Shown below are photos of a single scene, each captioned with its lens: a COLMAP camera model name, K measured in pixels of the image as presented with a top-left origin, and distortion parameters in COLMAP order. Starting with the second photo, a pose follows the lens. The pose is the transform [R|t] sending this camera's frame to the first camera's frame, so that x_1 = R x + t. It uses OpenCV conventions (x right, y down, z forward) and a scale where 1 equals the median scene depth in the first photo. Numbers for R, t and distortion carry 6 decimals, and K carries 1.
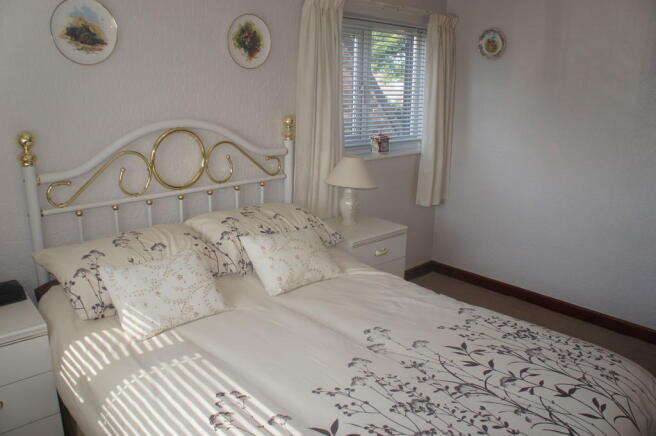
lens RADIAL K [[513.6, 0, 325.8], [0, 513.6, 214.5], [0, 0, 1]] dist [-0.176950, 0.112770]
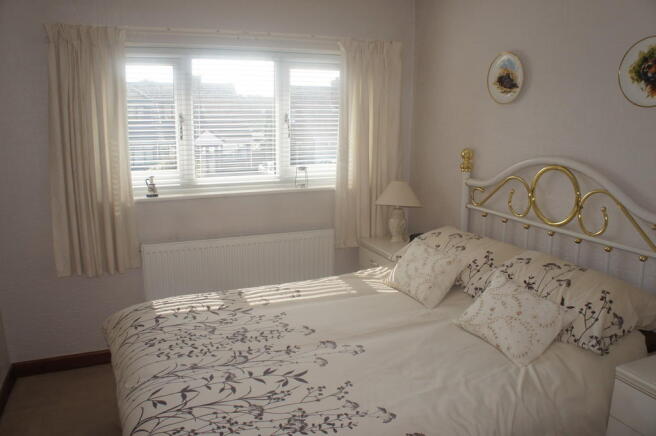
lens RADIAL K [[513.6, 0, 323.3], [0, 513.6, 223.5], [0, 0, 1]] dist [-0.176950, 0.112770]
pose [[-0.330693, 0.188605, -0.924700, 1.170647], [-0.246156, 0.928672, 0.277445, -0.323578], [0.911071, 0.319369, -0.260679, 1.254491]]
